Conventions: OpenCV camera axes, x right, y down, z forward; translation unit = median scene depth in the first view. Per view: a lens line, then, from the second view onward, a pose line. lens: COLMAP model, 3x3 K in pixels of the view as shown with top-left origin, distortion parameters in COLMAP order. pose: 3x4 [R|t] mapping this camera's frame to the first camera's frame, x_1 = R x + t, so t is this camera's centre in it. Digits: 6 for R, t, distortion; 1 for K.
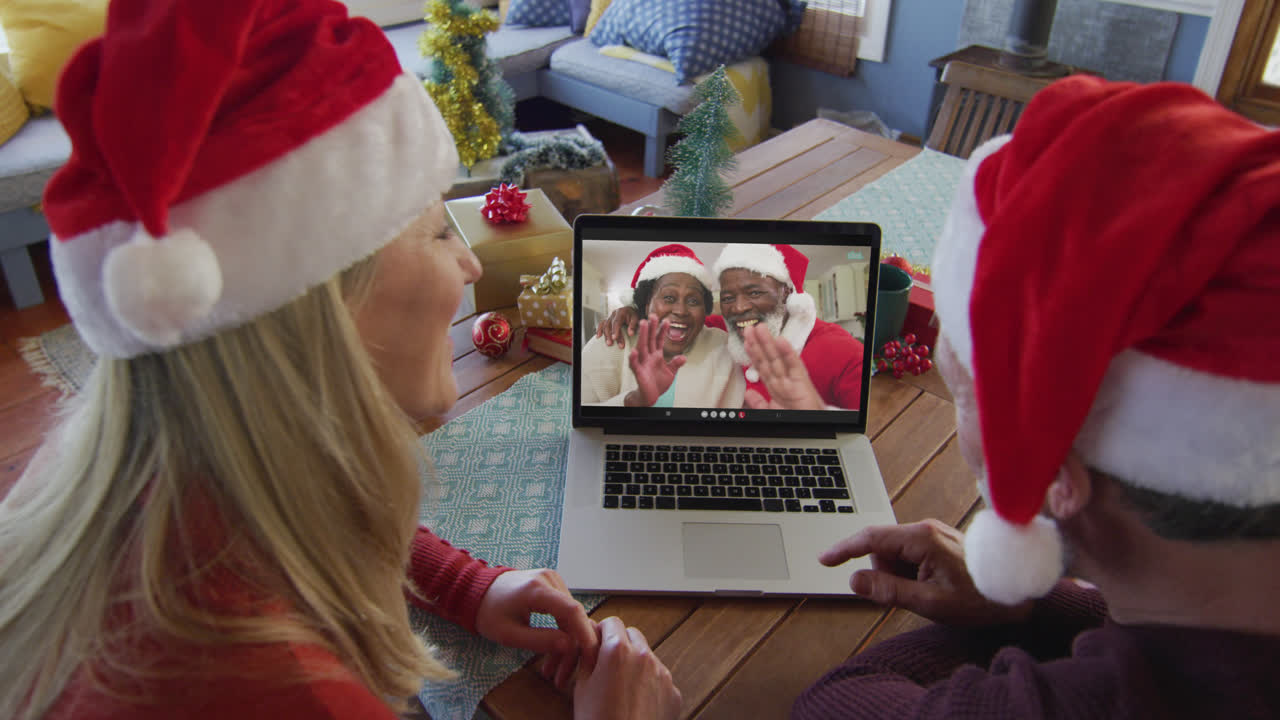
lens RADIAL K [[4624.5, 0, 641.3], [0, 4624.5, 365.2], [0, 0, 1]] dist [-1.814787, 0.000000]
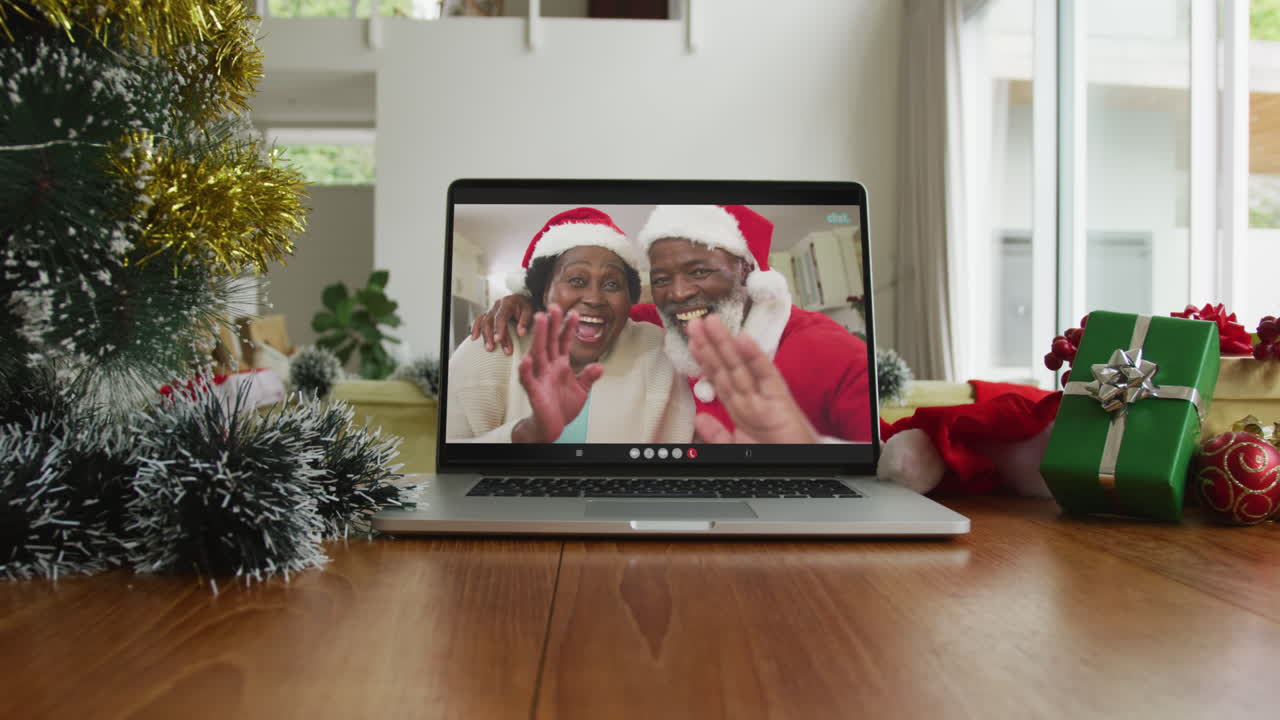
lens RADIAL K [[4624.5, 0, 639.0], [0, 4624.5, 360.4], [0, 0, 1]] dist [-1.814787, 0.000000]
pose [[0.999650, -0.017710, 0.019674, 0.001517], [0.017756, 0.999840, -0.002164, -0.000976], [-0.019633, 0.002512, 0.999804, 0.317182]]
